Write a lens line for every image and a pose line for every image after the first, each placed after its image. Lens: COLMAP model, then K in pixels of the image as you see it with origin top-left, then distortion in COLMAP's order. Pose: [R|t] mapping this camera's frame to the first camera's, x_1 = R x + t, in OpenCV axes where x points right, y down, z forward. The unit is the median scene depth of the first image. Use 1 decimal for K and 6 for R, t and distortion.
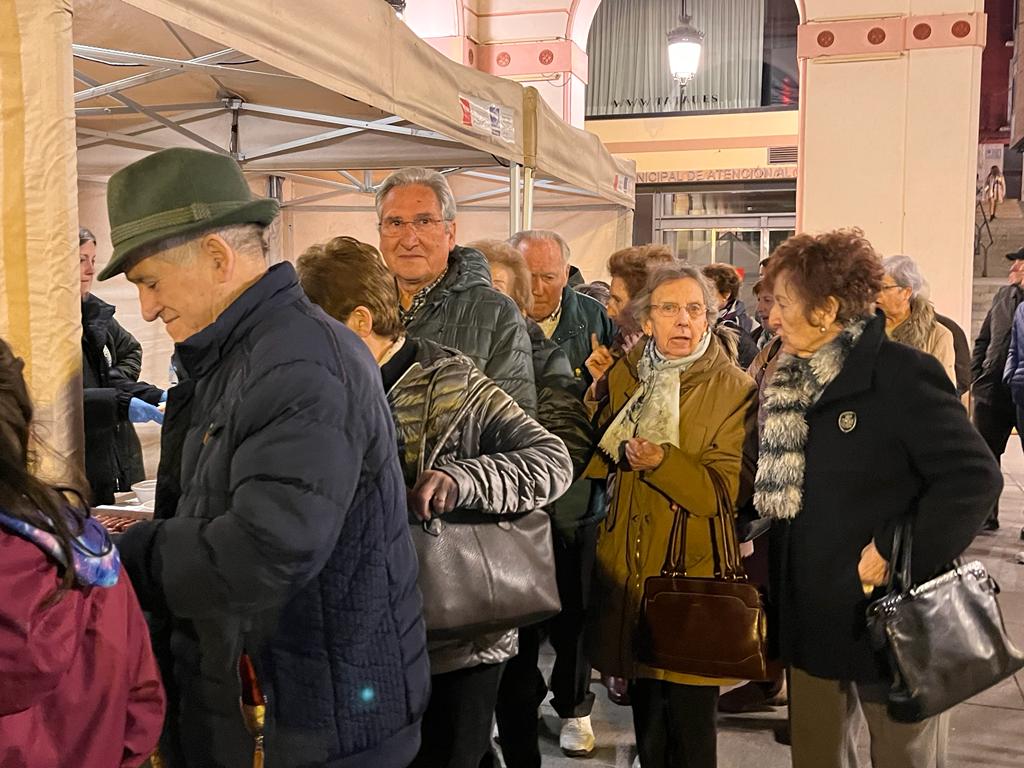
lens RADIAL K [[1056.2, 0, 512.0], [0, 1056.2, 384.0], [0, 0, 1]] dist [0.003073, 0.029833]
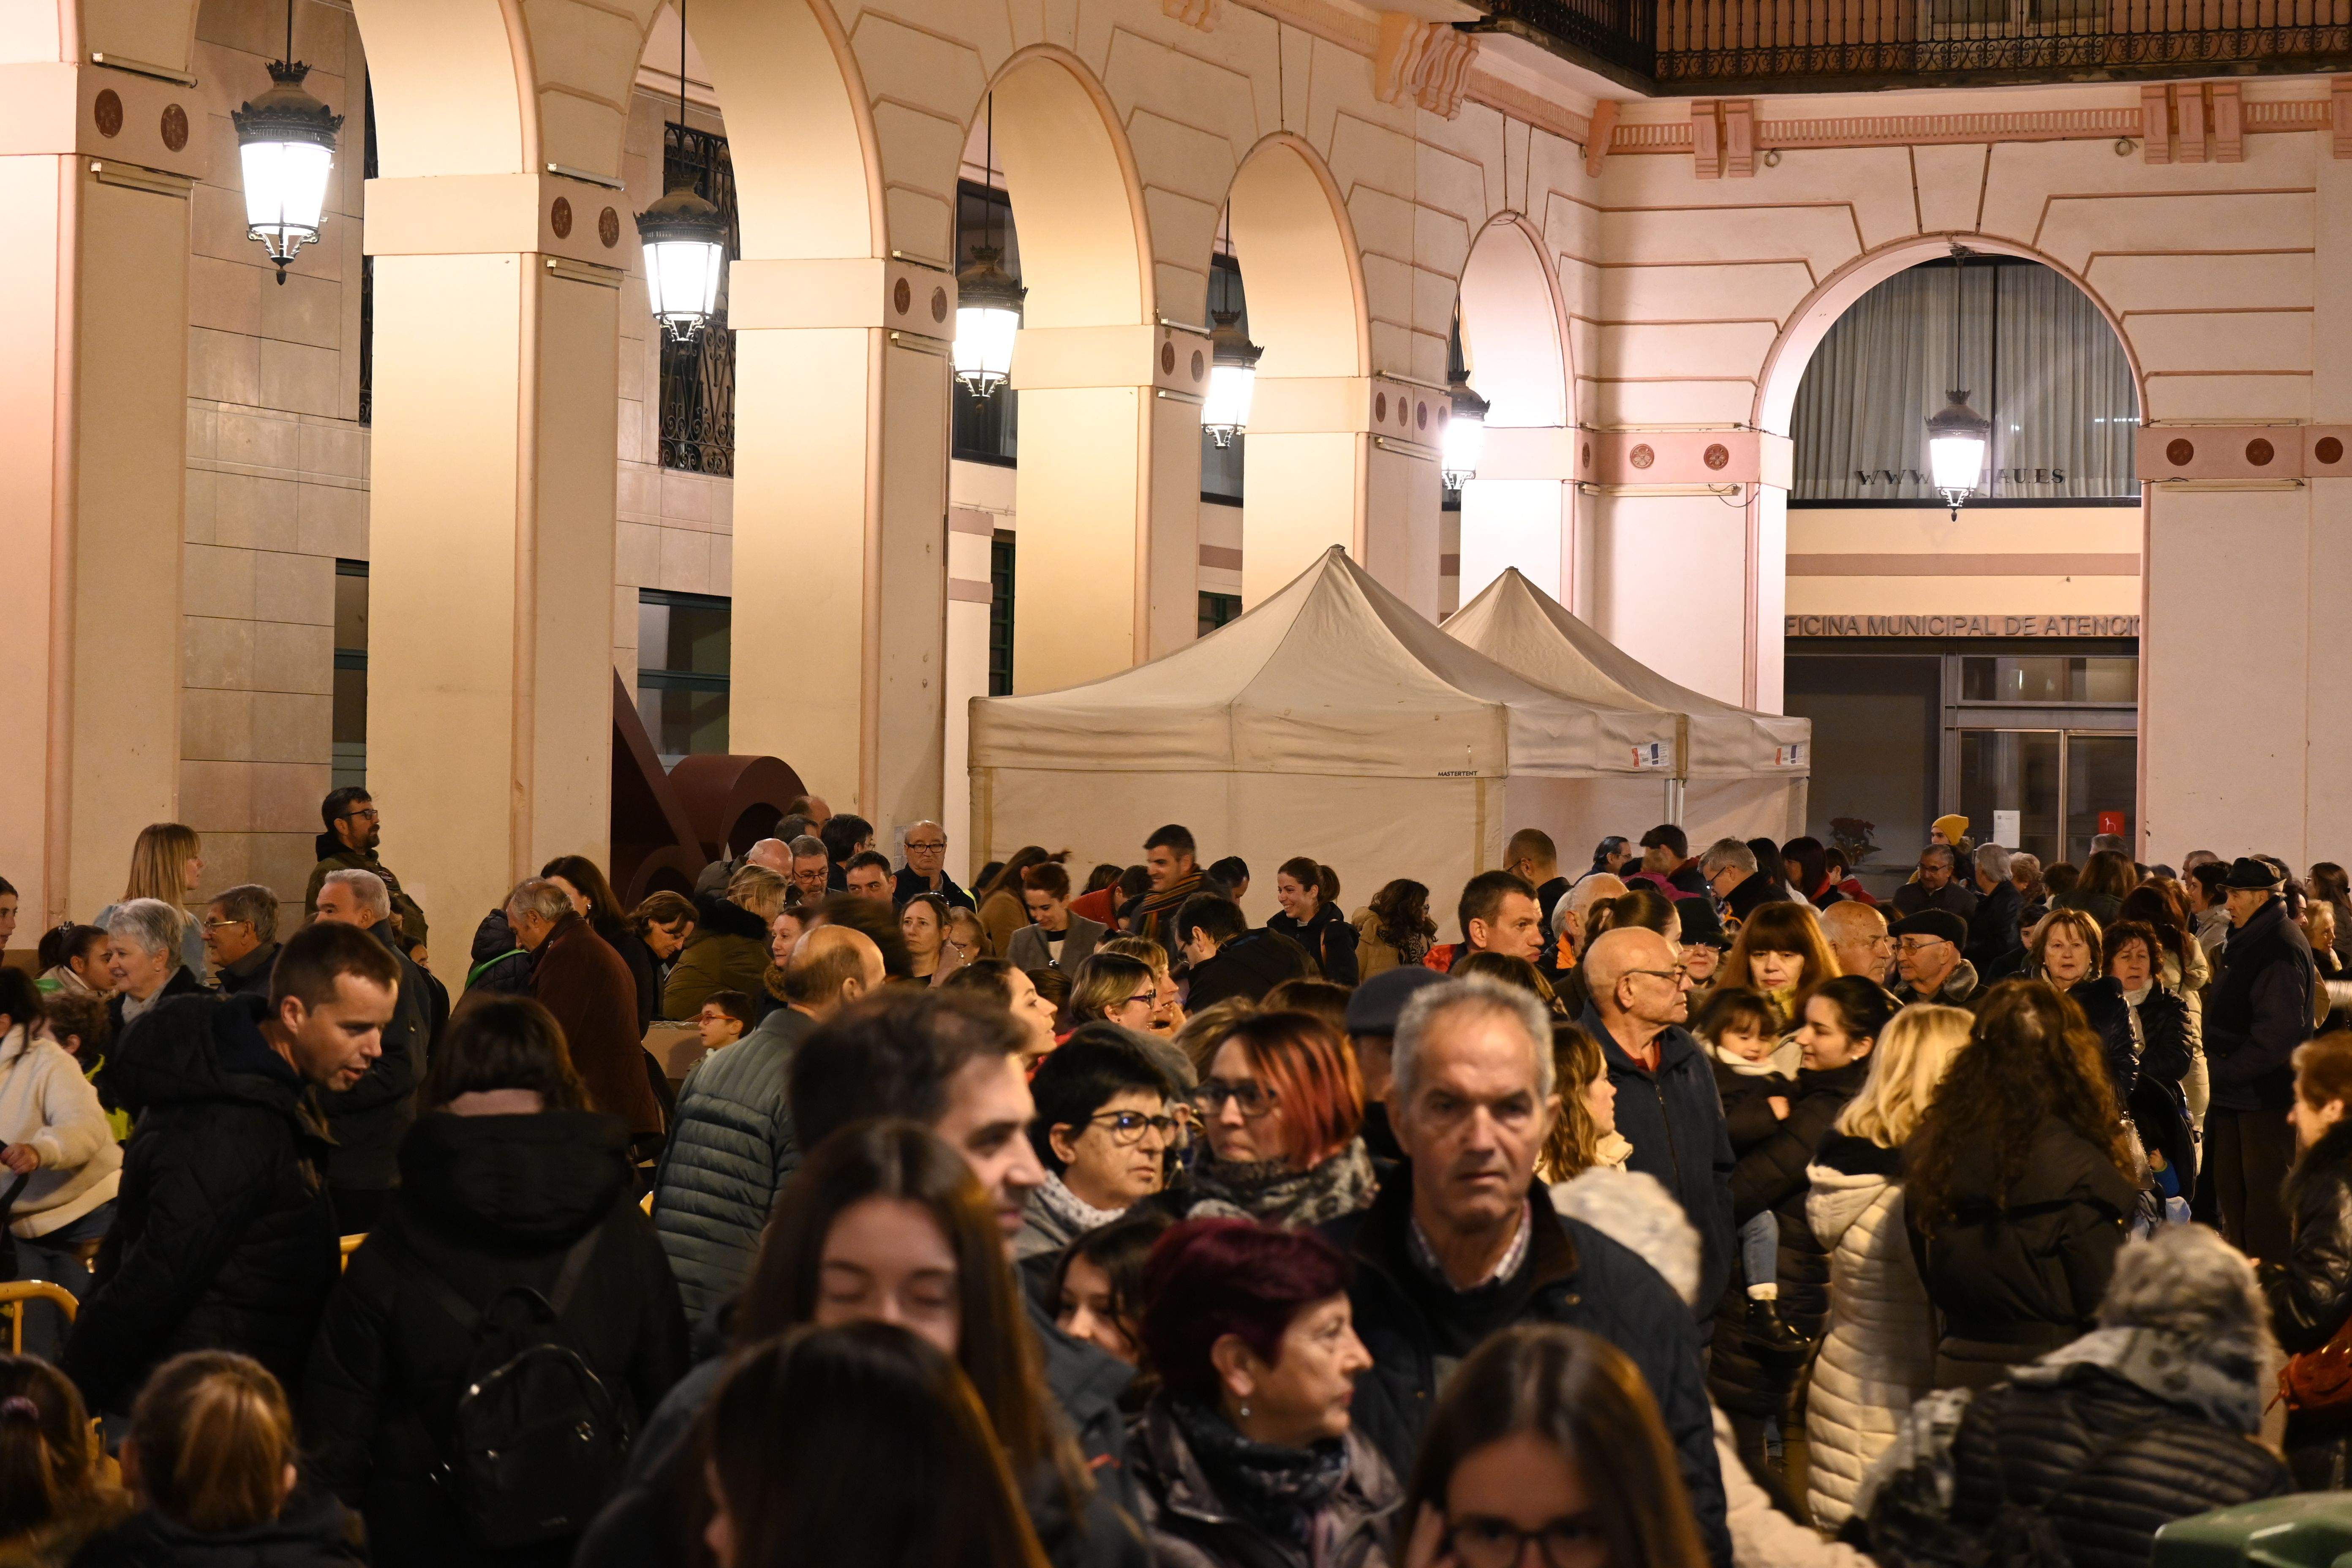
lens RADIAL K [[5147.4, 0, 1176.0], [0, 5147.4, 784.0], [0, 0, 1]] dist [-0.030939, 0.026917]
pose [[0.996417, 0.011737, -0.083756, -0.024058], [-0.018831, 0.996252, -0.084422, 0.110823], [0.082451, 0.085697, 0.992904, -1.779376]]
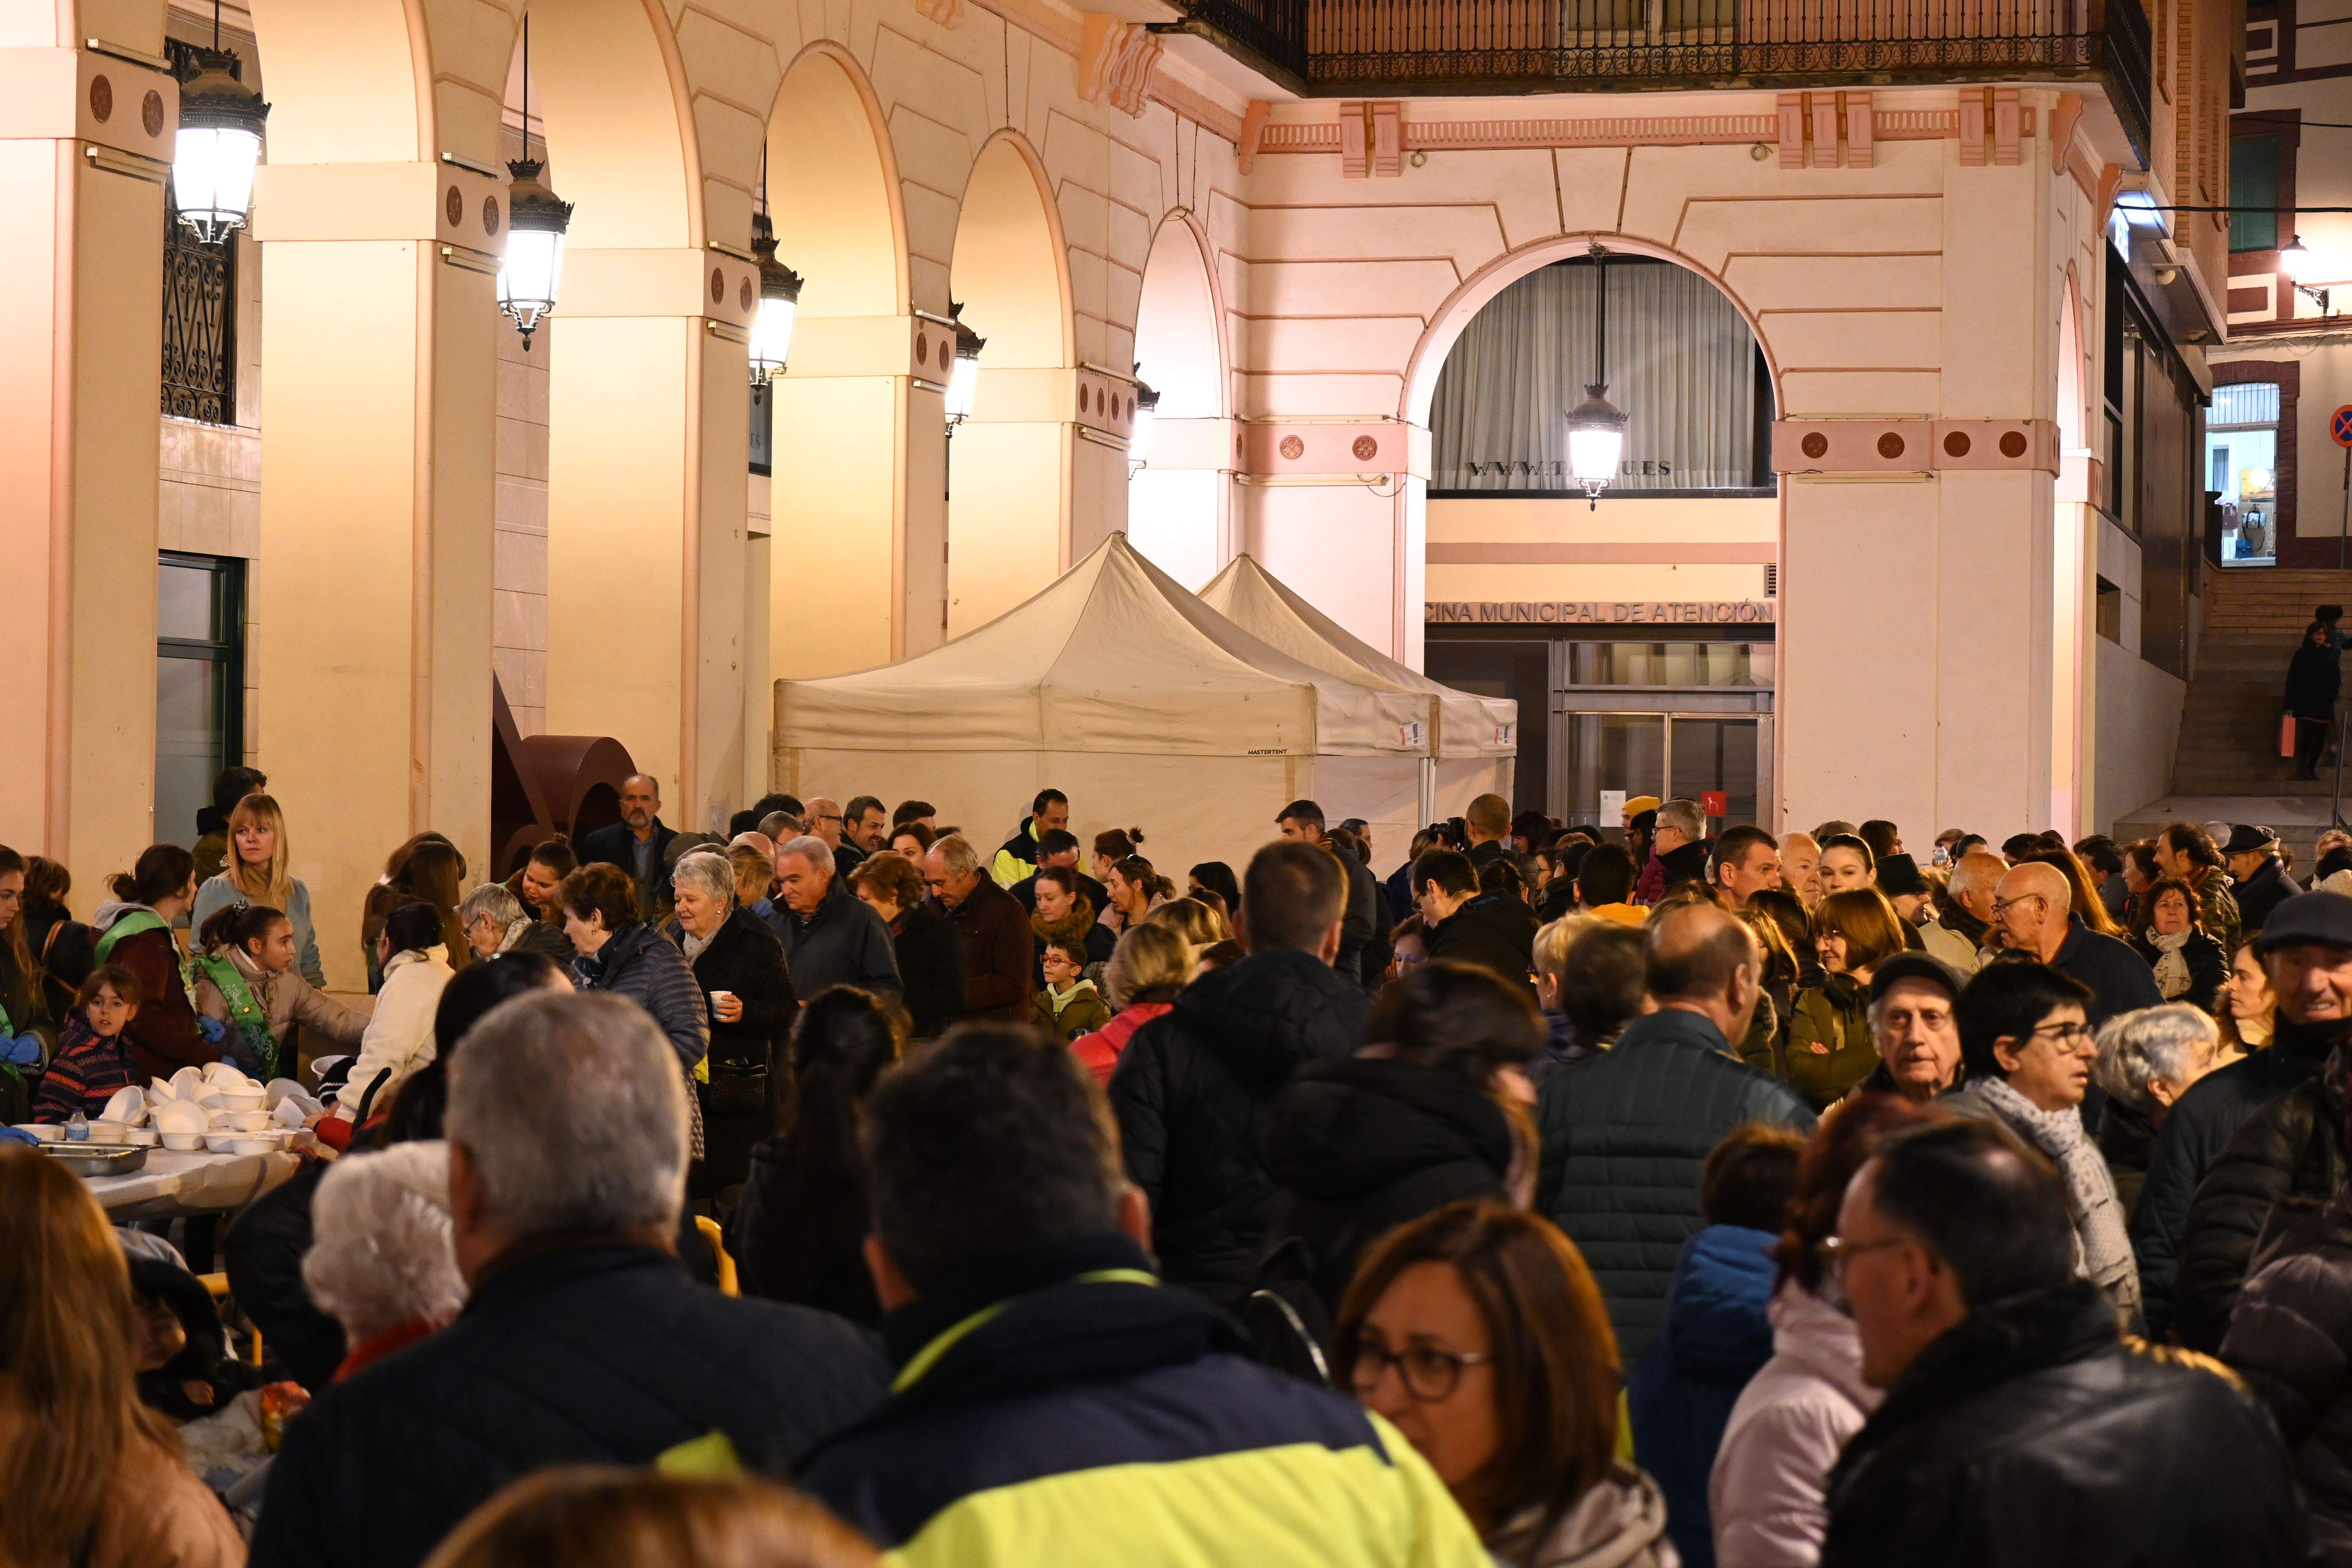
lens RADIAL K [[5147.4, 0, 1176.0], [0, 5147.4, 784.0], [0, 0, 1]] dist [-0.030939, 0.026917]
pose [[0.998586, 0.007502, 0.052619, -0.222259], [-0.003030, 0.996413, -0.084570, 0.123622], [-0.053065, 0.084291, 0.995027, -1.840307]]
